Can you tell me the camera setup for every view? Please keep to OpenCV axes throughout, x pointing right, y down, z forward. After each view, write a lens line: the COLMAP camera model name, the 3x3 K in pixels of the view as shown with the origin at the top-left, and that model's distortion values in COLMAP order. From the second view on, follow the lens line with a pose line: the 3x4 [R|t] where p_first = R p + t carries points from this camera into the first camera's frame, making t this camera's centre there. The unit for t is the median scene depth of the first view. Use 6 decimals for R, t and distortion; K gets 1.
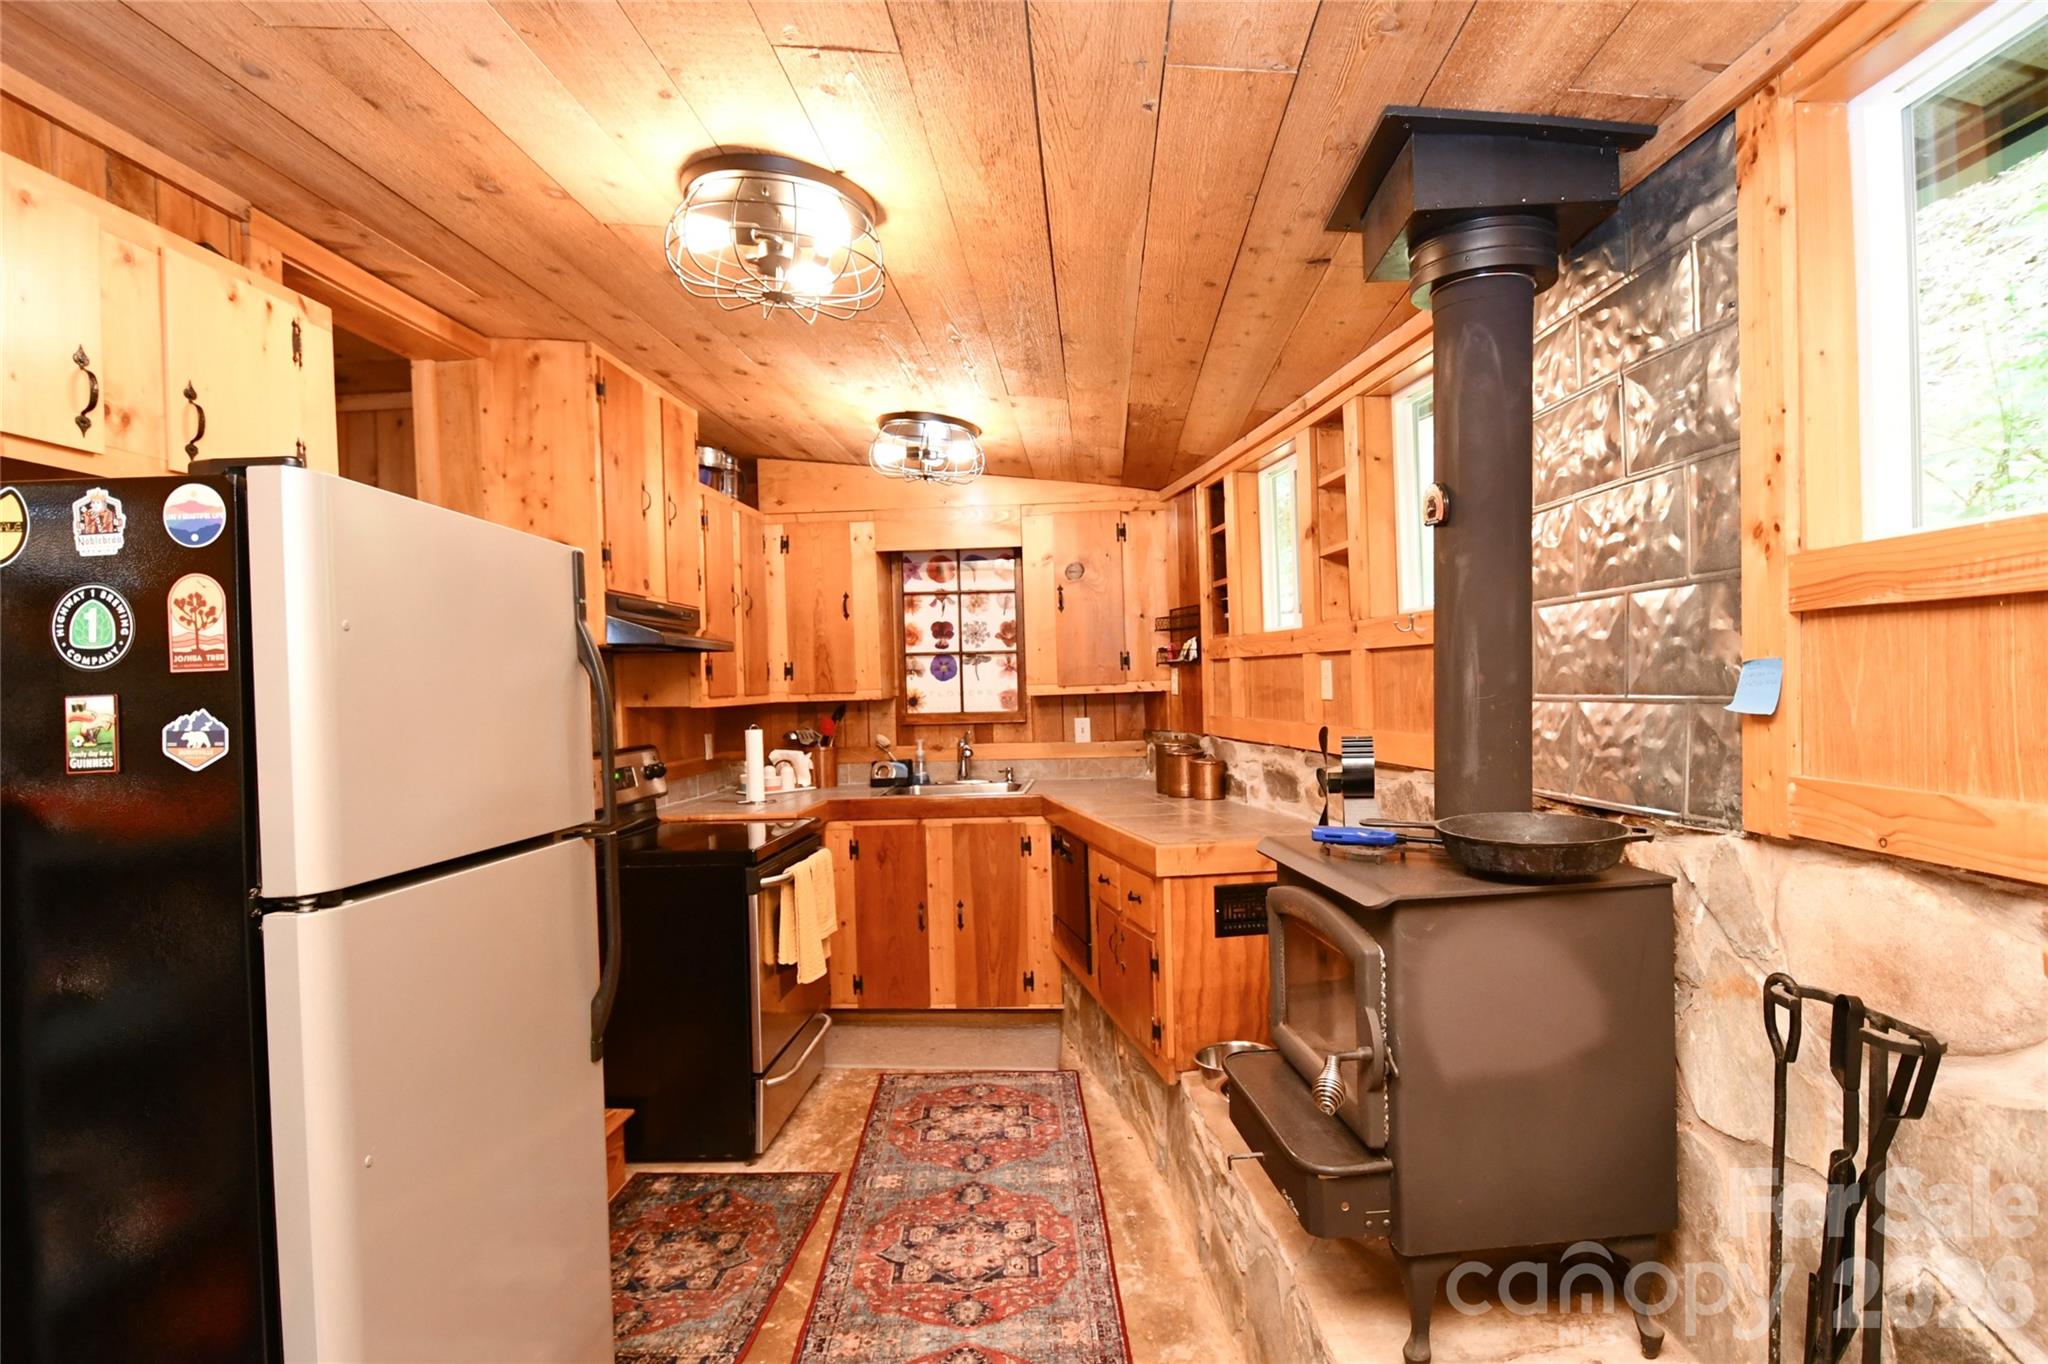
lens RADIAL K [[1063.3, 0, 1064.8], [0, 1063.3, 708.3], [0, 0, 1]] dist [0.000462, -0.000673]
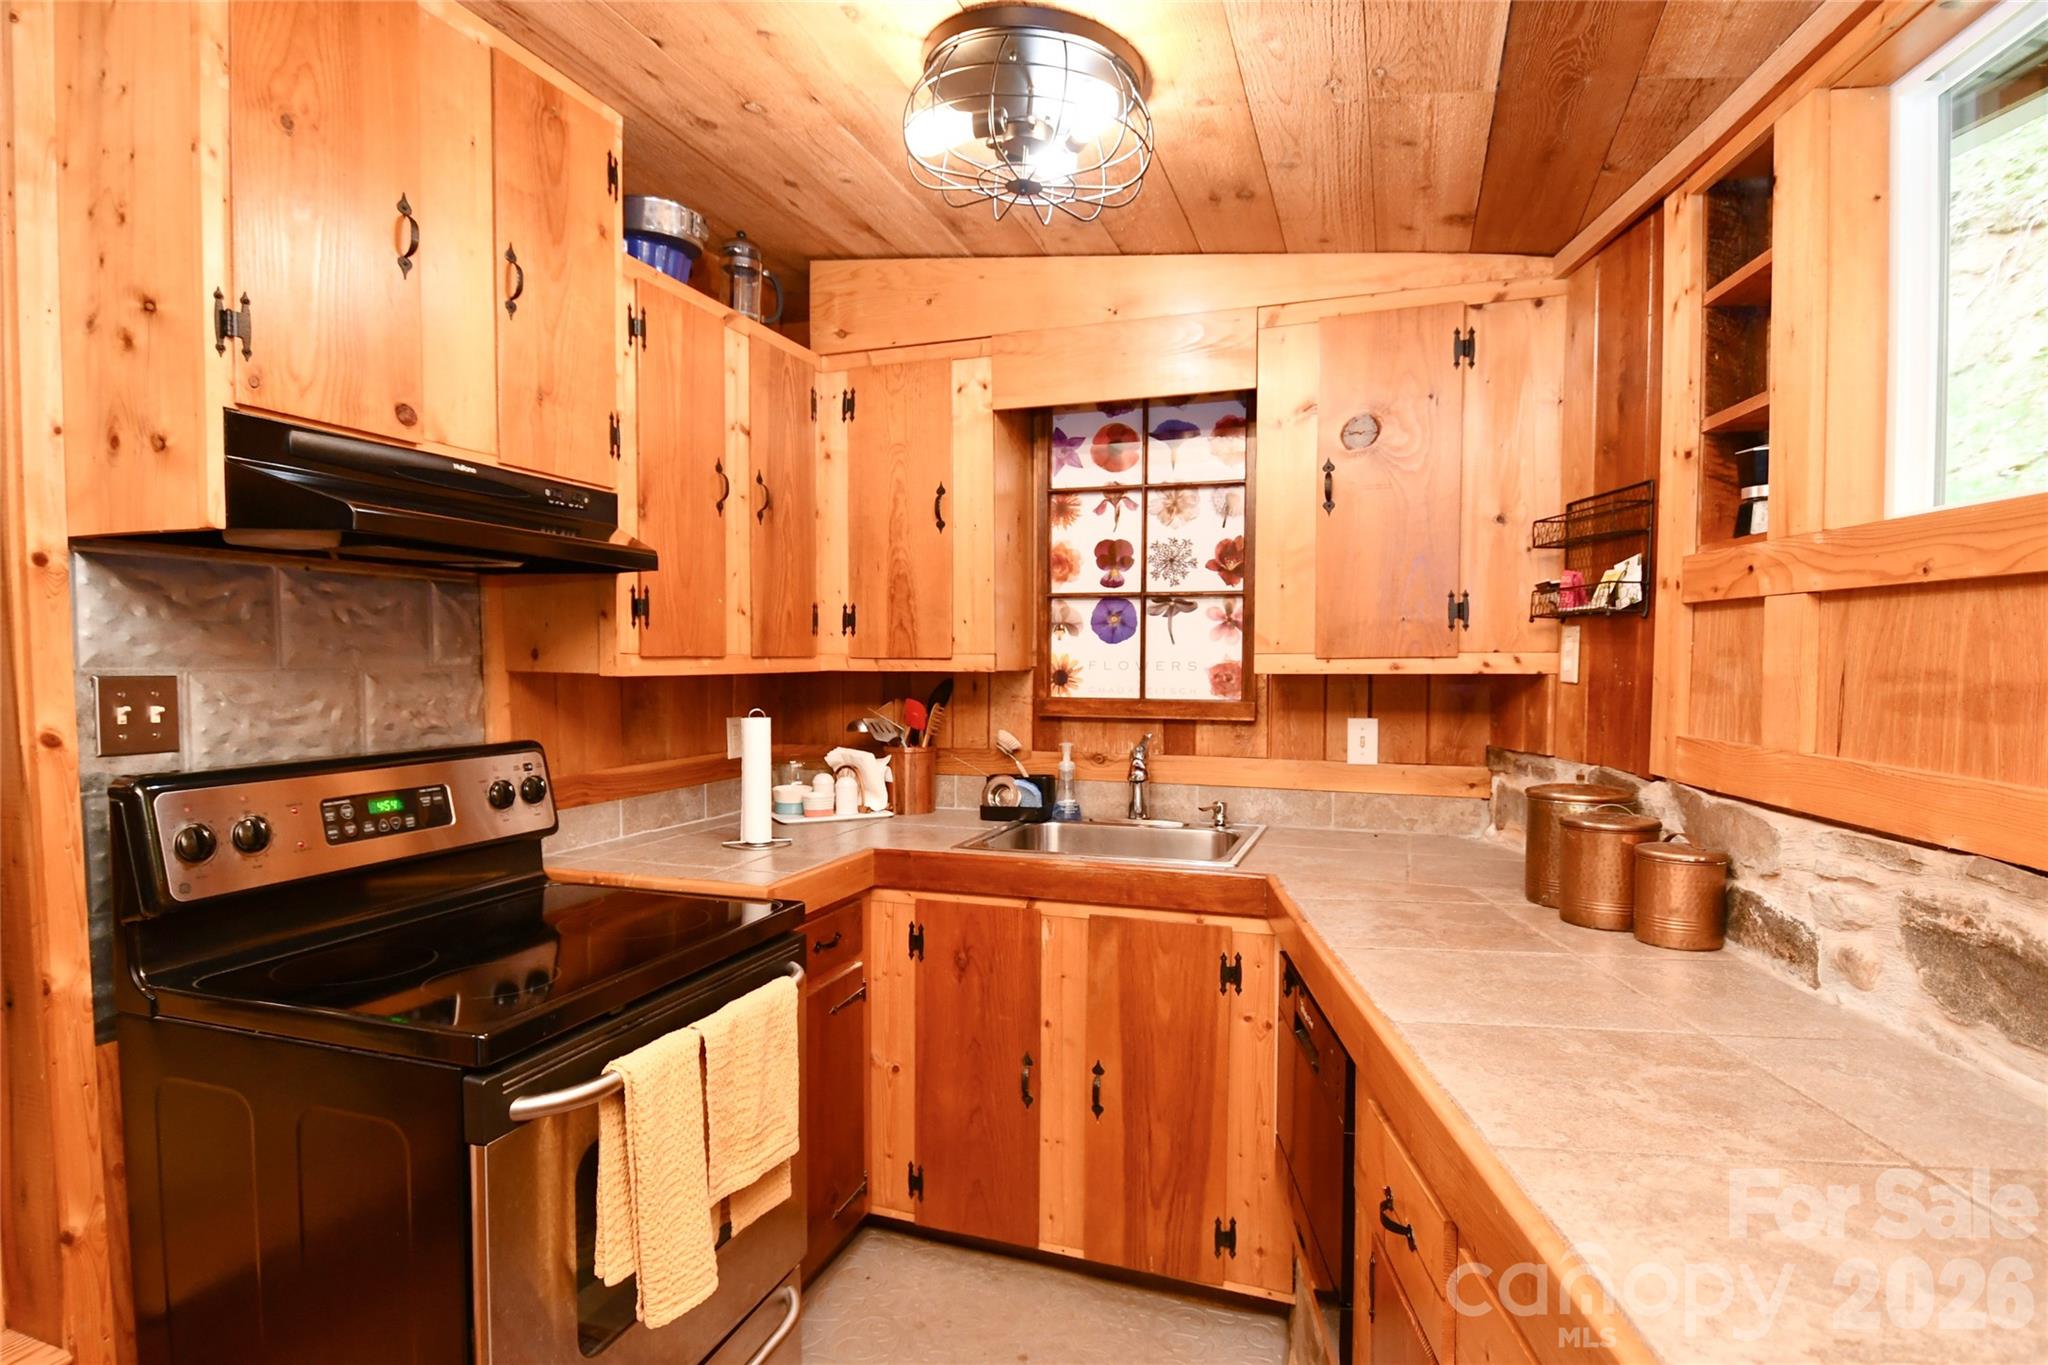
lens RADIAL K [[1103.2, 0, 996.0], [0, 1103.2, 716.5], [0, 0, 1]] dist [0.021901, -0.028310]
pose [[0.951303, 0.045635, -0.304861, 0.012520], [-0.035425, 0.998613, 0.038944, -0.008709], [0.306215, -0.026247, 0.951600, 0.502999]]
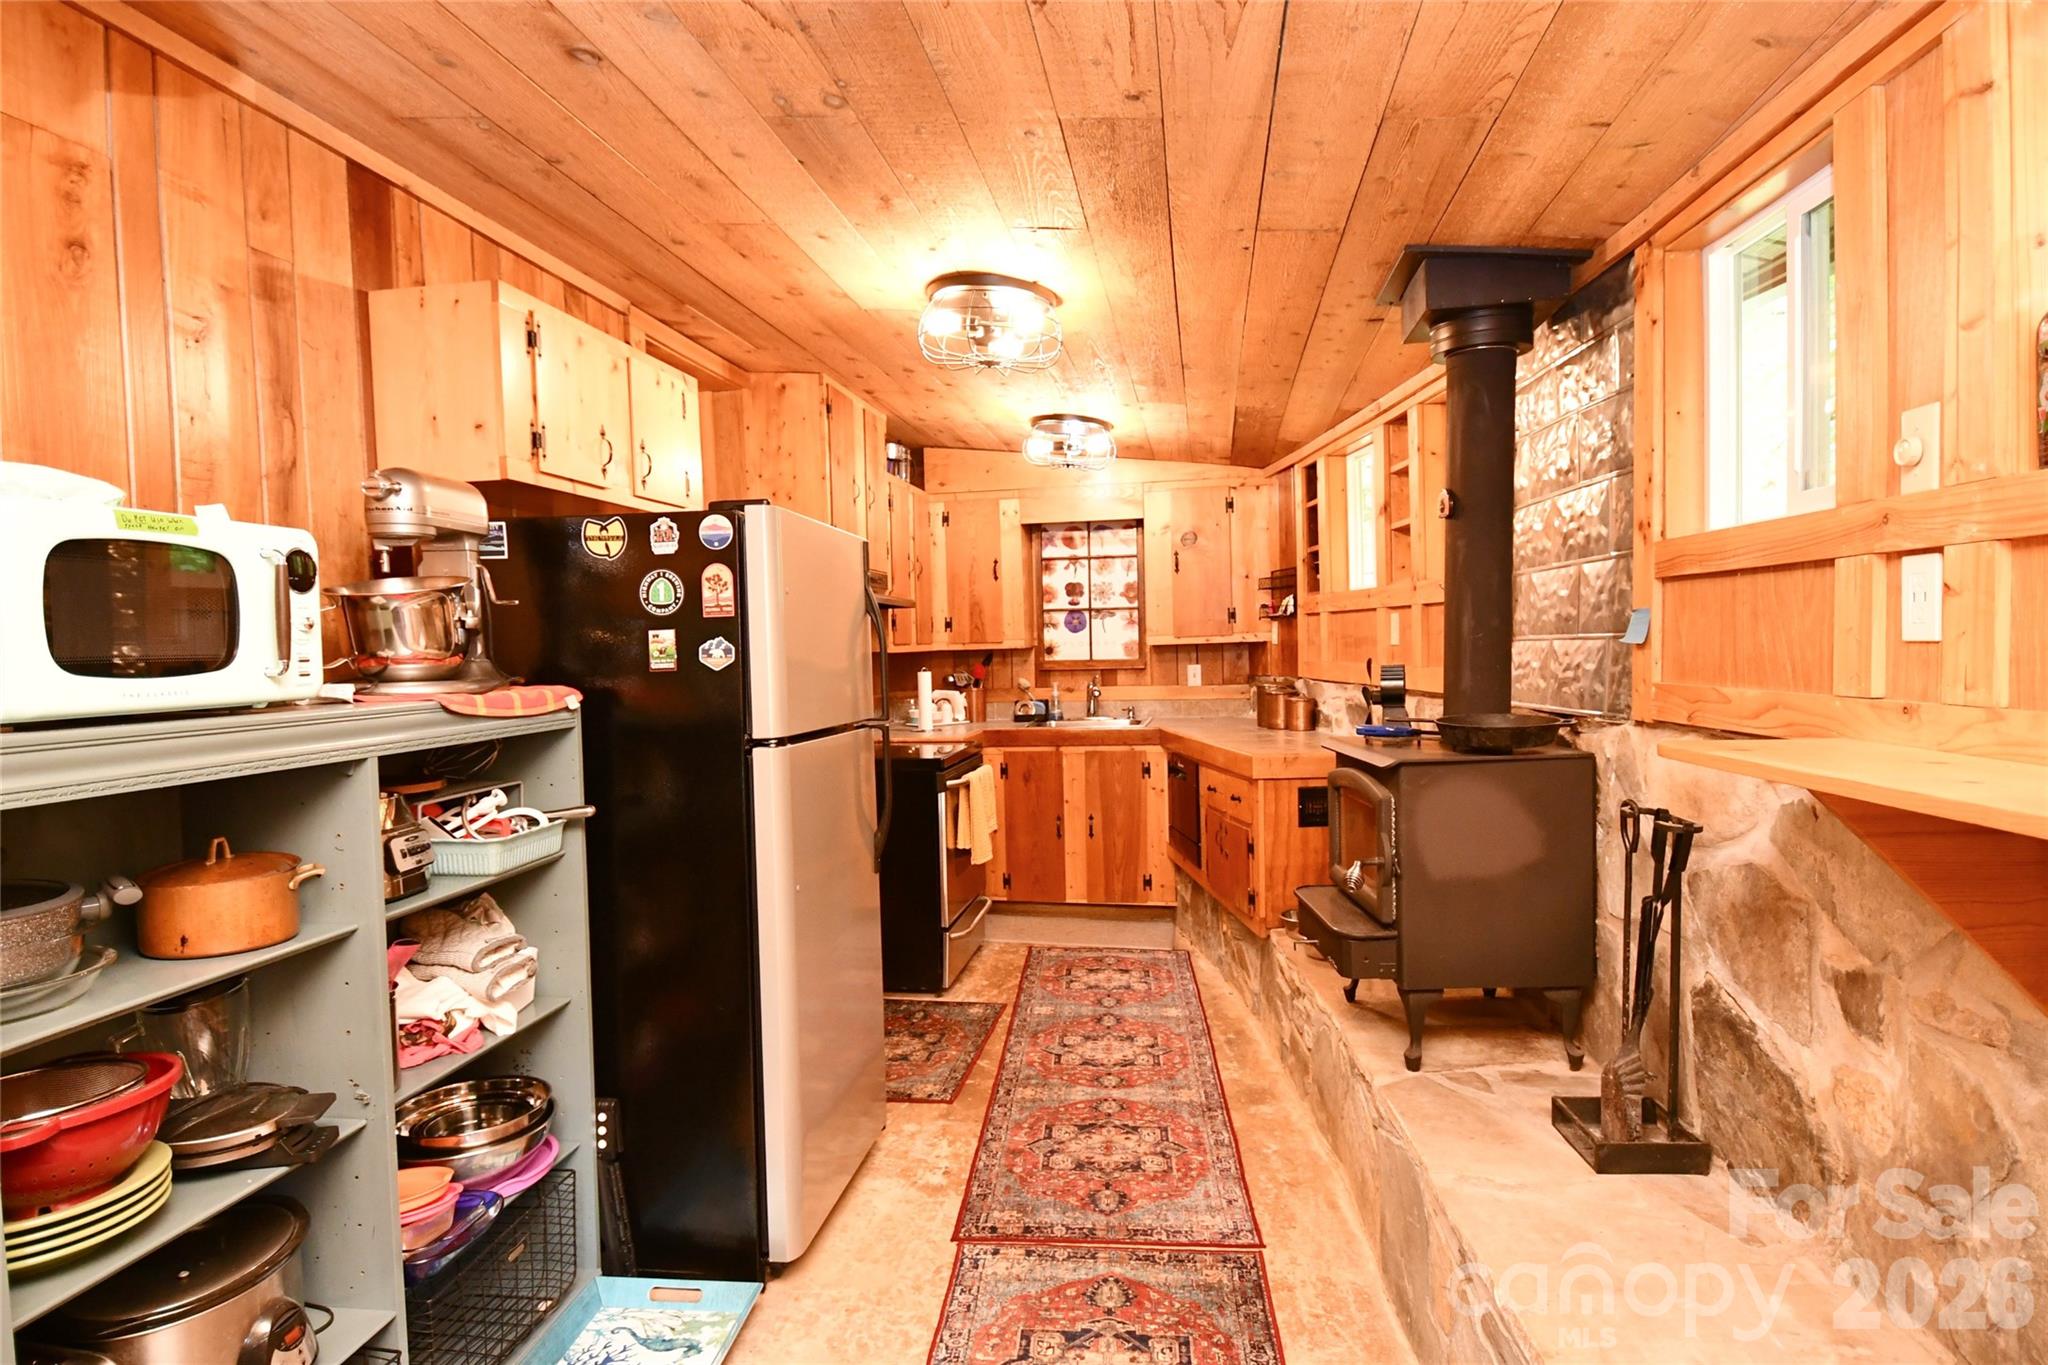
lens RADIAL K [[1074.5, 0, 1033.1], [0, 1074.5, 696.5], [0, 0, 1]] dist [0.019195, -0.023334]
pose [[0.991654, 0.008282, -0.128662, -0.008066], [-0.004764, 0.999607, 0.027624, 0.014630], [0.128841, -0.026781, 0.991304, -0.230742]]
